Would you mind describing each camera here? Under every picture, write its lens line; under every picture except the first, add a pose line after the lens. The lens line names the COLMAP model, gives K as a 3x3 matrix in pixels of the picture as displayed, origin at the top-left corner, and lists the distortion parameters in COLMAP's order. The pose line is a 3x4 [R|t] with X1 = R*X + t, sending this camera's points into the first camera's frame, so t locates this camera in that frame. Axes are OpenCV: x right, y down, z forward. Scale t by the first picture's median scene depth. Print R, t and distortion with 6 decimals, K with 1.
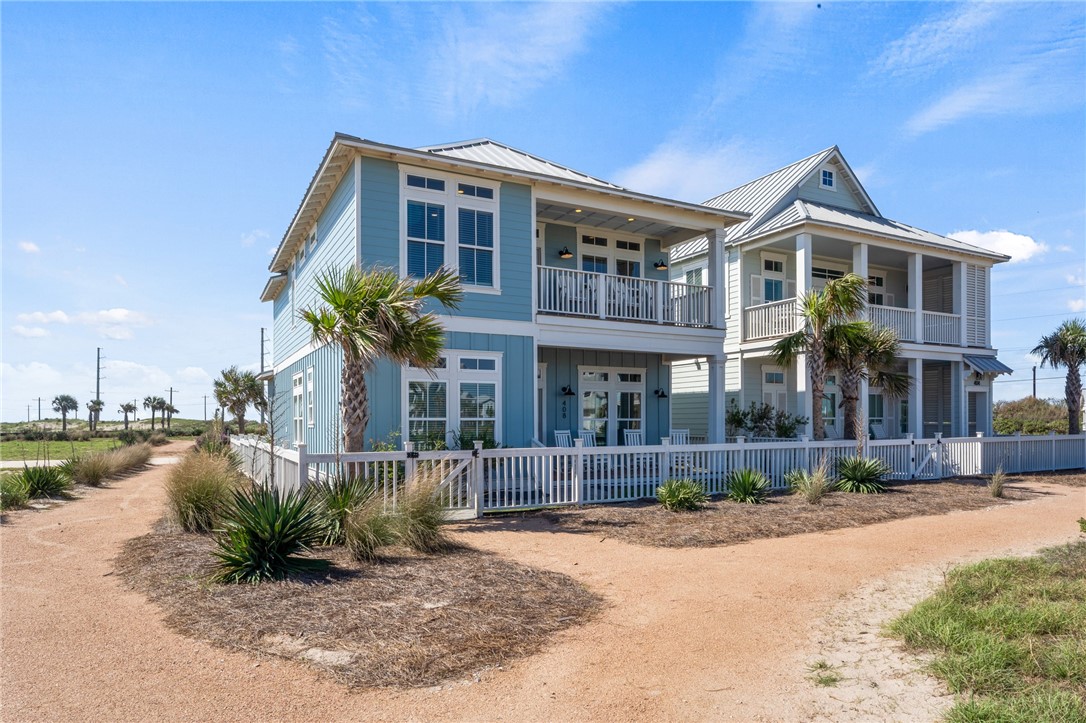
lens RADIAL K [[664.0, 0, 543.0], [0, 664.0, 361.5], [0, 0, 1]] dist [0.001523, 0.000507]
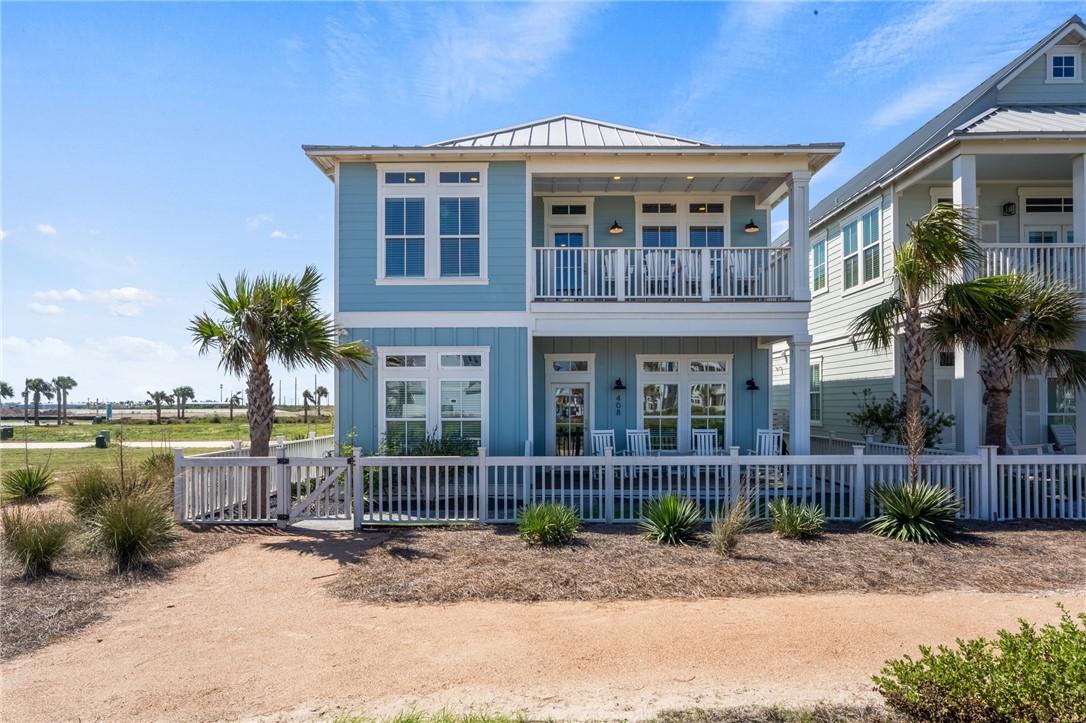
lens RADIAL K [[656.0, 0, 545.6], [0, 656.0, 347.0], [0, 0, 1]] dist [0.002411, 0.001439]
pose [[0.882408, -0.040836, -0.468710, 0.425556], [0.042372, 0.999075, -0.007273, -0.003328], [0.468574, -0.013443, 0.883322, 0.225273]]
